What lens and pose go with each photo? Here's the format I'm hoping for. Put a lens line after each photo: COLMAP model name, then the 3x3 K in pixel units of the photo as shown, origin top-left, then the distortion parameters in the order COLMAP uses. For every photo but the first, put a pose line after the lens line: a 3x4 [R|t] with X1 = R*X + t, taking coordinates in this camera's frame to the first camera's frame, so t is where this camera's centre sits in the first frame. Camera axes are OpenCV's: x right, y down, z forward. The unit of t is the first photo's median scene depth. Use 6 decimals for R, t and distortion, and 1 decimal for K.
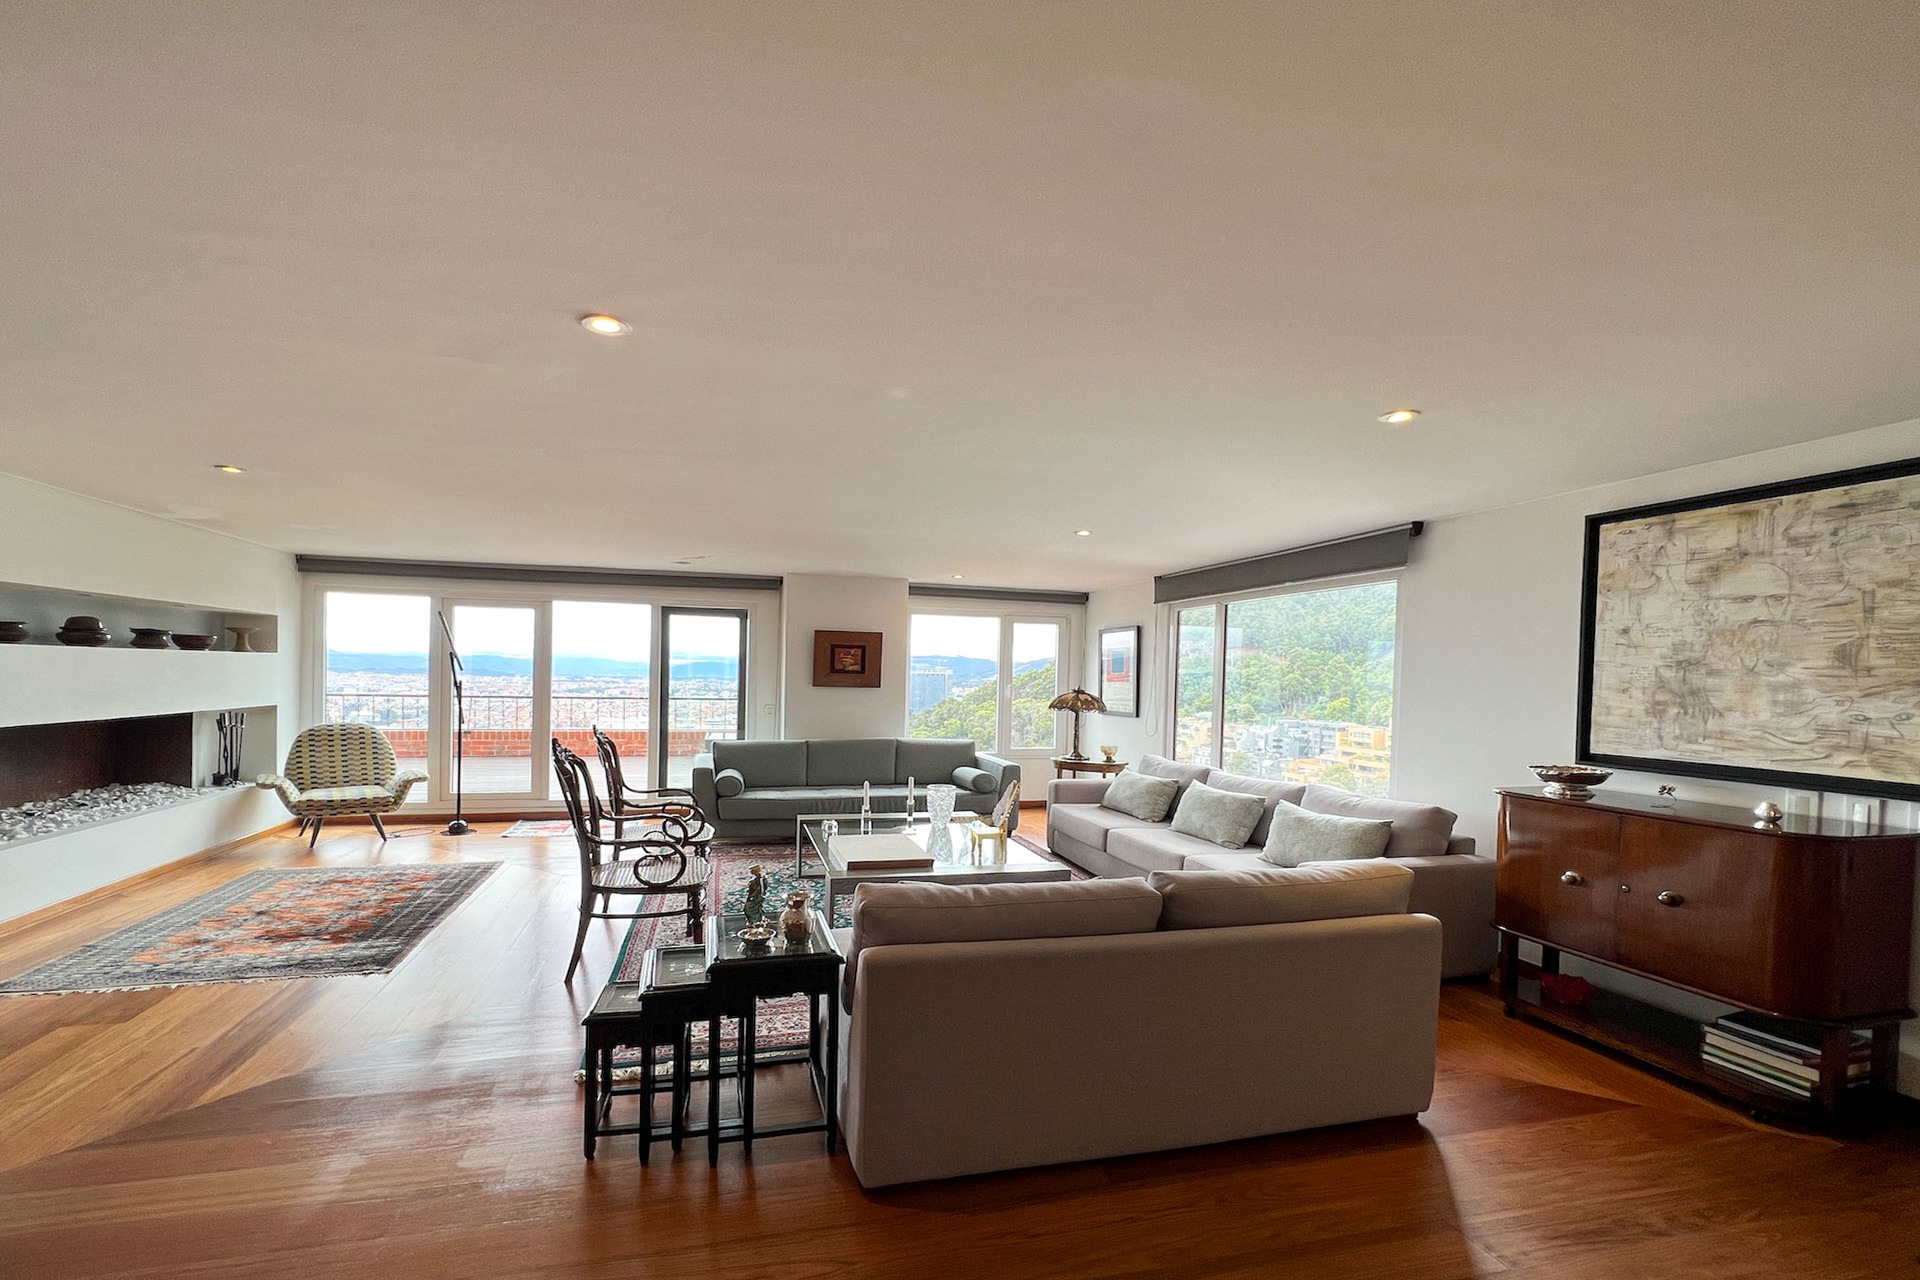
lens RADIAL K [[846.2, 0, 936.9], [0, 846.2, 695.8], [0, 0, 1]] dist [-0.000388, 0.000194]
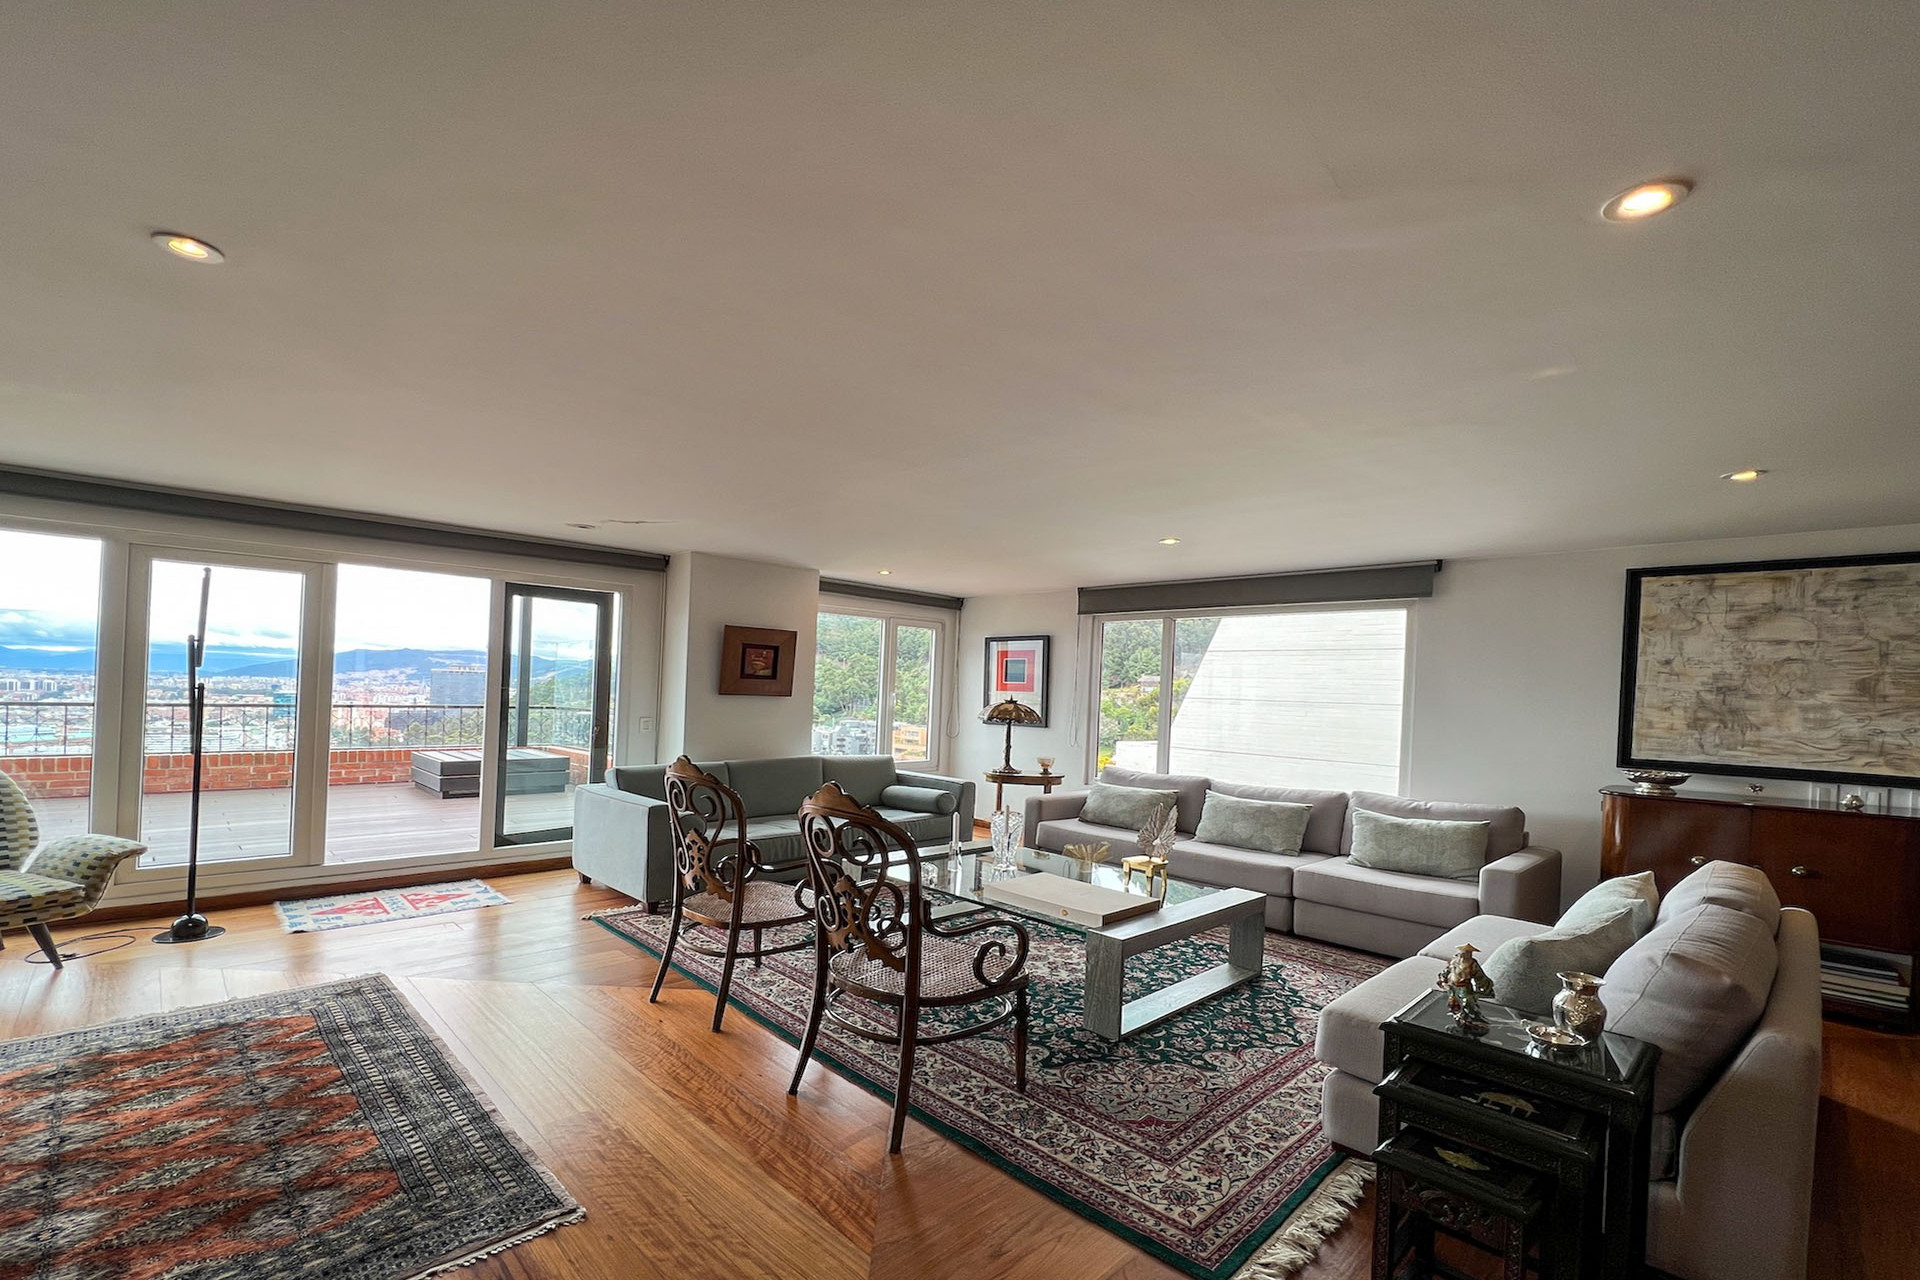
lens RADIAL K [[841.4, 0, 938.6], [0, 841.4, 693.3], [0, 0, 1]] dist [-0.002231, 0.000944]
pose [[0.875431, 0.006152, 0.483303, -0.744457], [-0.003730, 0.999975, -0.005973, -0.017912], [-0.483328, 0.003426, 0.875433, 0.414331]]
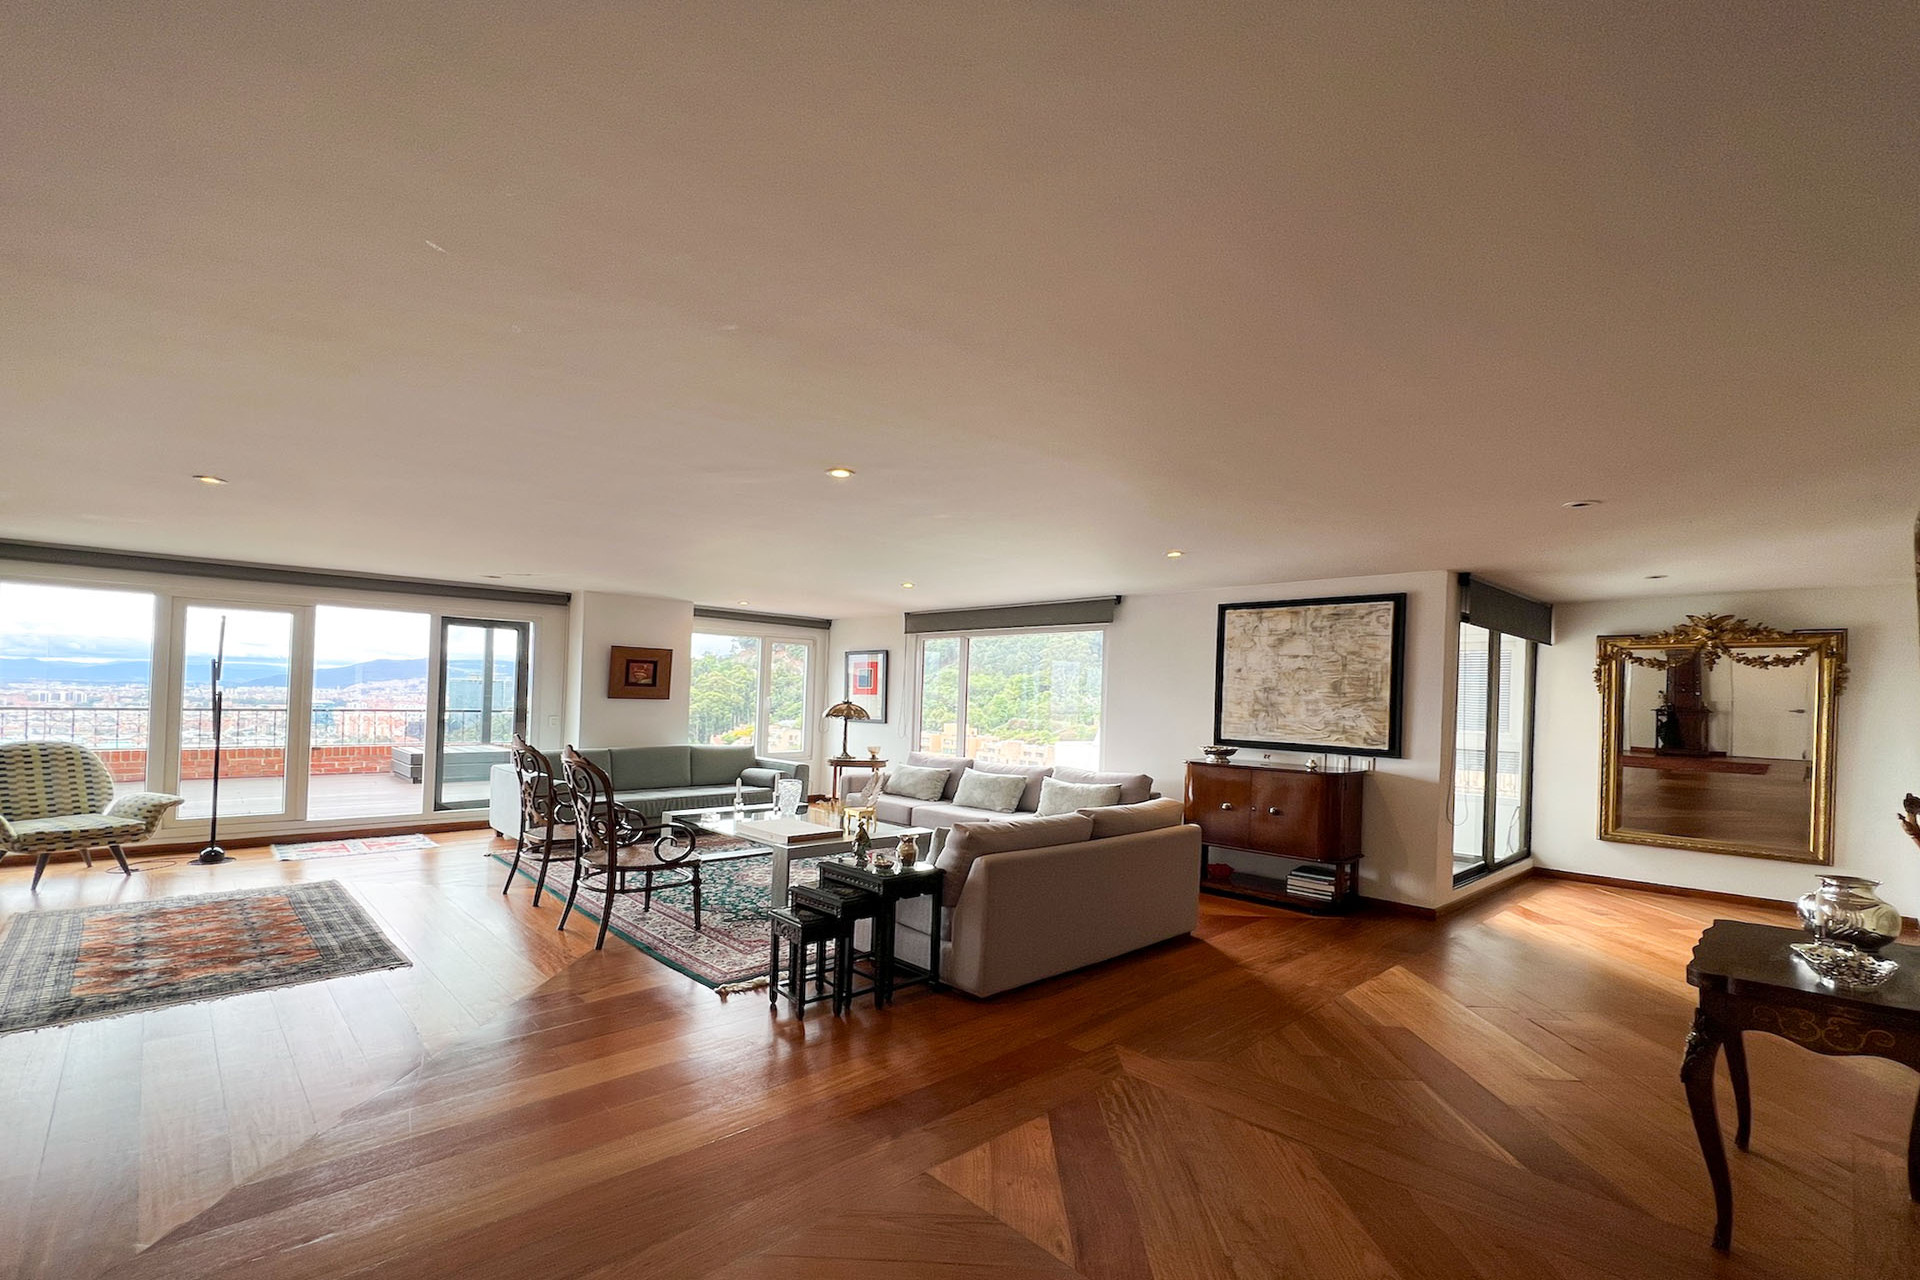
lens RADIAL K [[841.4, 0, 938.6], [0, 841.4, 693.3], [0, 0, 1]] dist [-0.002231, 0.000944]
pose [[0.883549, 0.004606, 0.468317, -0.582572], [0.001865, 0.999909, -0.013354, -0.004909], [-0.468336, 0.012672, 0.883460, -0.280037]]
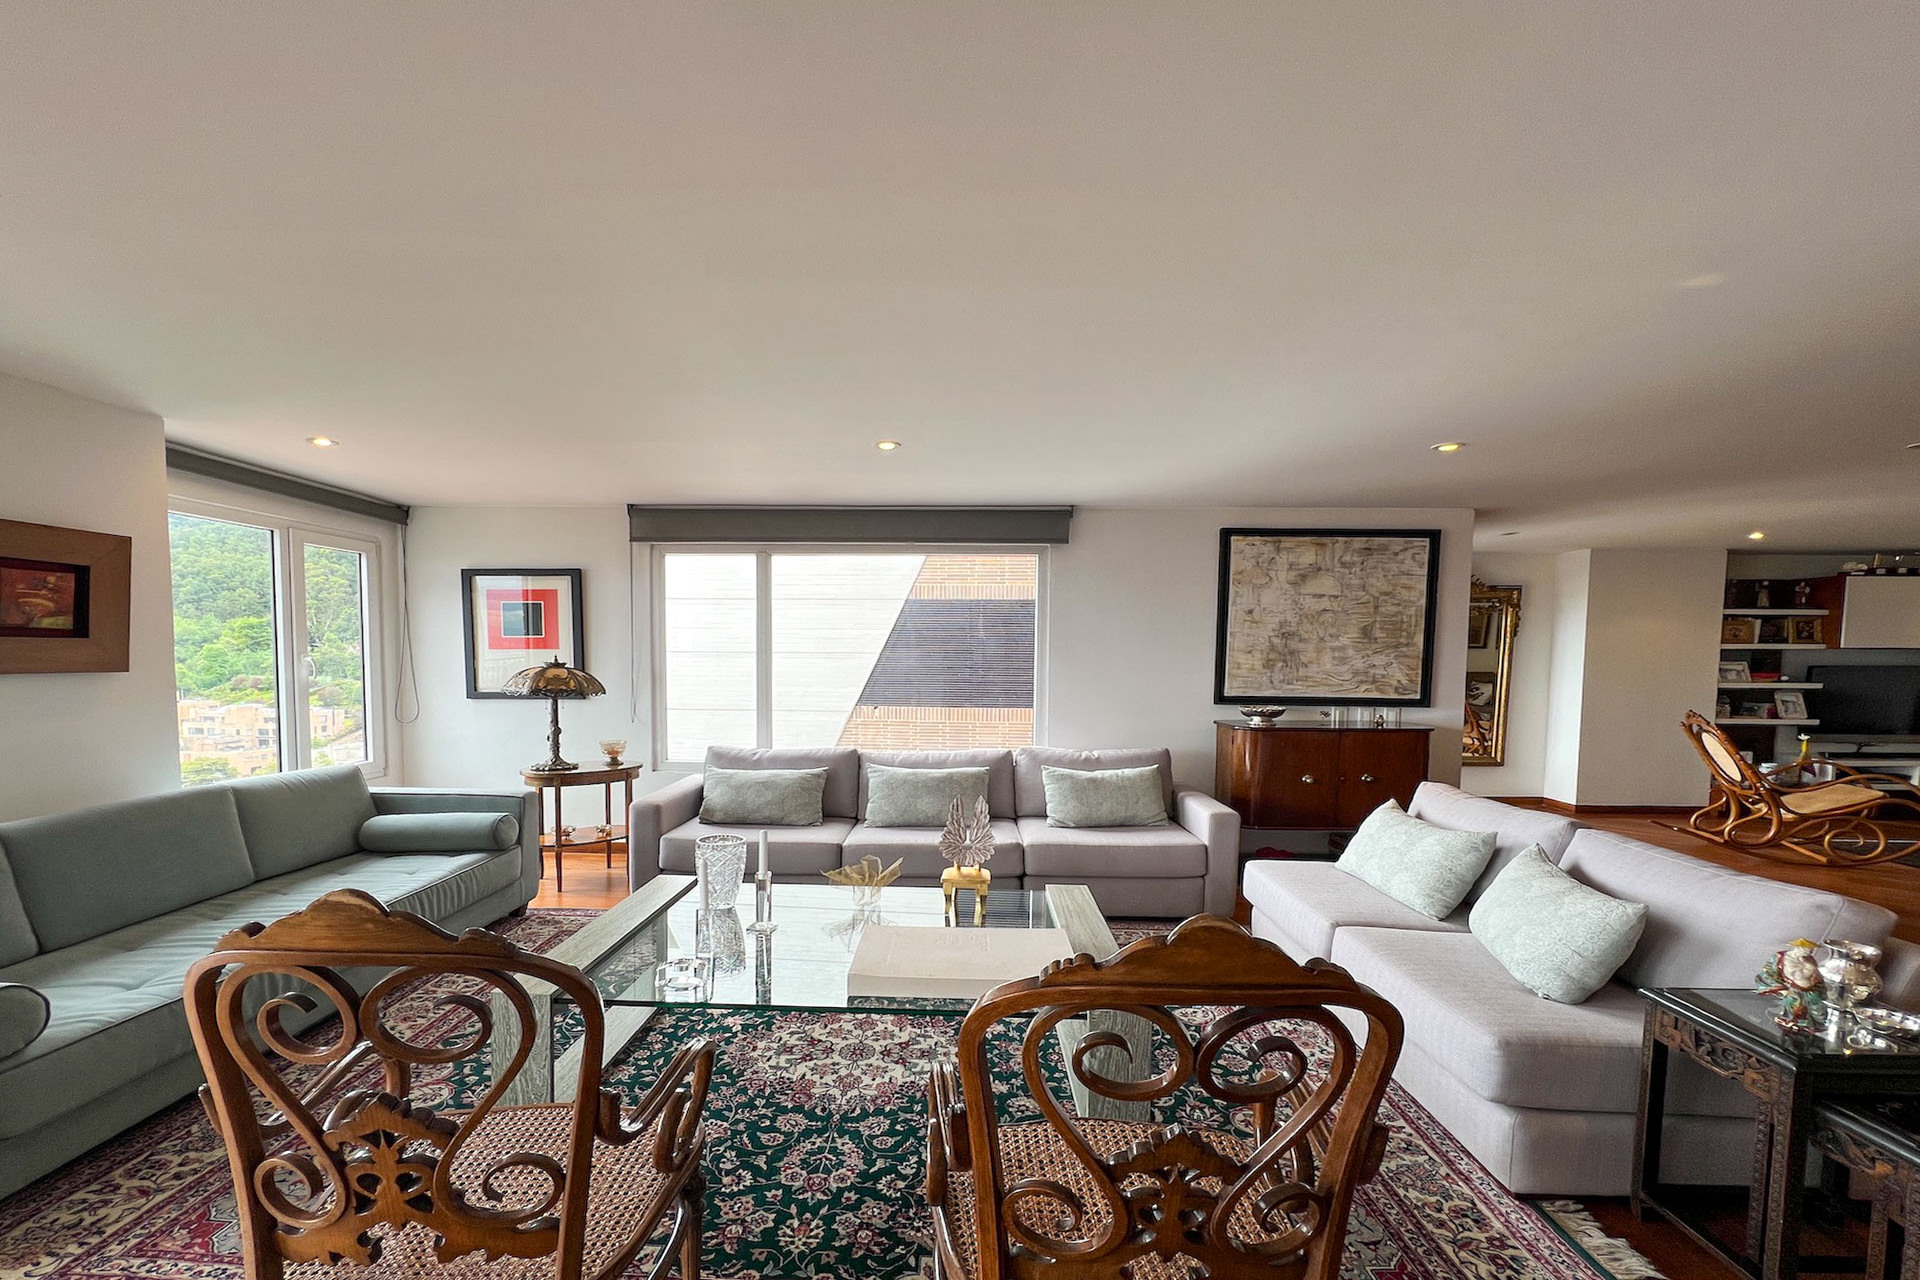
lens RADIAL K [[846.2, 0, 936.9], [0, 846.2, 695.8], [0, 0, 1]] dist [-0.000388, 0.000194]
pose [[0.293616, -0.065475, 0.953679, -0.753783], [0.020214, 0.997854, 0.062284, -0.032532], [-0.955710, 0.000990, 0.294309, 1.066971]]
